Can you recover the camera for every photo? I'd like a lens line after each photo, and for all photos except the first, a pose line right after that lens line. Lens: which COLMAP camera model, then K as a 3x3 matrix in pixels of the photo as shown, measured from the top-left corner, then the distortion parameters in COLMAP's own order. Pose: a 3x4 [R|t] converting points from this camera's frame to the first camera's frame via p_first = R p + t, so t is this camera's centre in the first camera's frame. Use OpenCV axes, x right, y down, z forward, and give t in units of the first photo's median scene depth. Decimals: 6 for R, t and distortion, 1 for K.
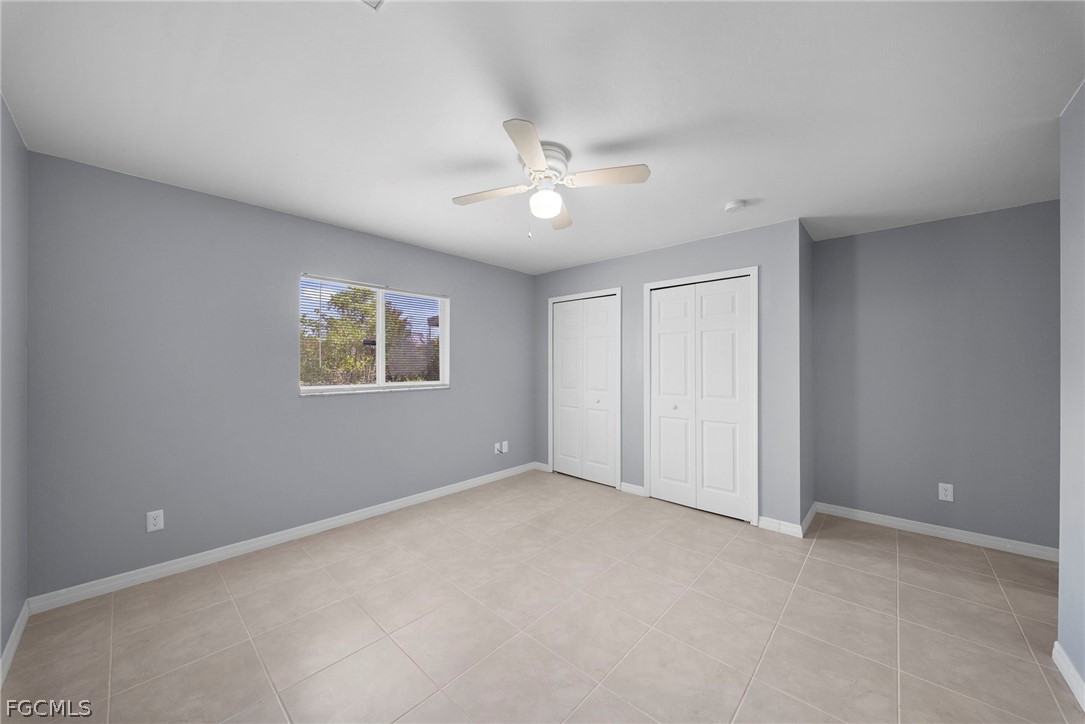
lens RADIAL K [[377.8, 0, 542.4], [0, 377.8, 363.3], [0, 0, 1]] dist [-0.001830, -0.000691]
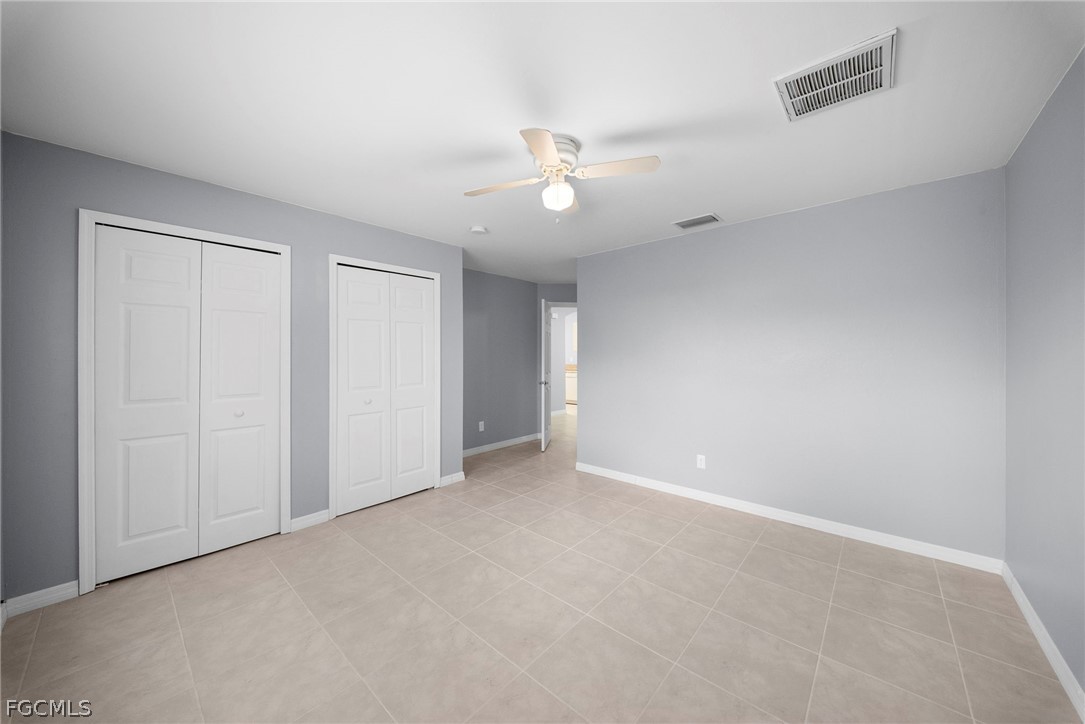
lens RADIAL K [[377.8, 0, 540.1], [0, 377.8, 350.8], [0, 0, 1]] dist [-0.001830, -0.000691]
pose [[-0.012099, 0.007453, 0.999899, -0.609441], [-0.001919, 0.999970, -0.007477, 0.000147], [-0.999925, -0.002010, -0.012084, 0.640804]]
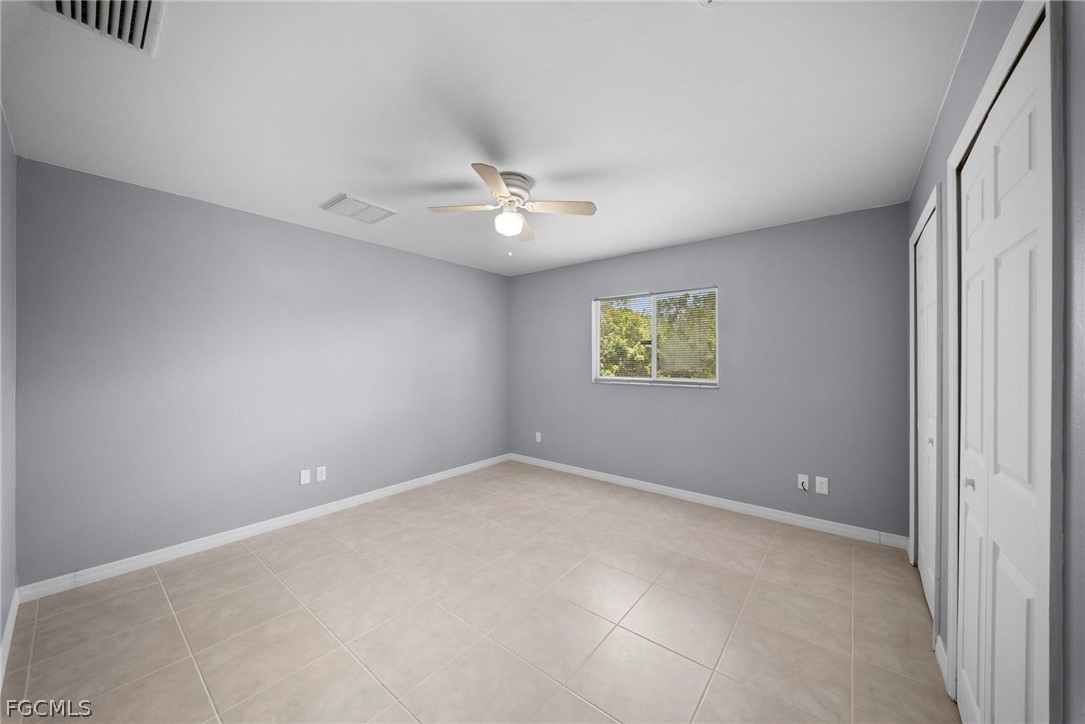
lens RADIAL K [[377.8, 0, 543.6], [0, 377.8, 363.9], [0, 0, 1]] dist [-0.001830, -0.000691]
pose [[0.079264, 0.011154, -0.996791, 0.708504], [-0.002851, 0.999936, 0.010962, -0.000377], [0.996850, 0.001973, 0.079291, 0.607215]]
